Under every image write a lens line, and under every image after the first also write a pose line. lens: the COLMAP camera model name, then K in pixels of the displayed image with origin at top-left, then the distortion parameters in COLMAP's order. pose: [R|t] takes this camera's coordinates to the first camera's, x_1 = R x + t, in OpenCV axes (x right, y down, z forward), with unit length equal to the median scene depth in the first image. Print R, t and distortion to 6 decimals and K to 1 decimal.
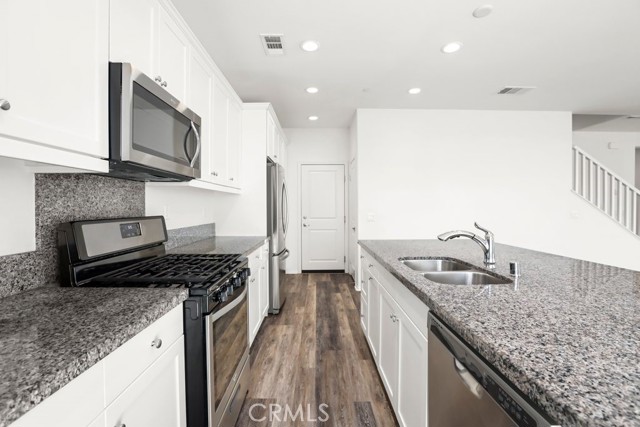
lens RADIAL K [[294.8, 0, 320.2], [0, 294.8, 208.5], [0, 0, 1]] dist [-0.025448, 0.000182]
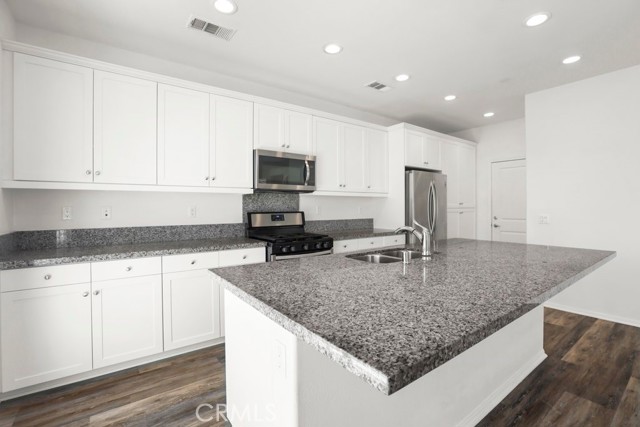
lens RADIAL K [[294.8, 0, 320.2], [0, 294.8, 208.5], [0, 0, 1]] dist [-0.025448, 0.000182]
pose [[0.579481, 0.002029, -0.814983, 0.826178], [-0.002891, 0.999996, 0.000434, 0.002967], [0.814981, 0.002105, 0.579484, -0.002867]]
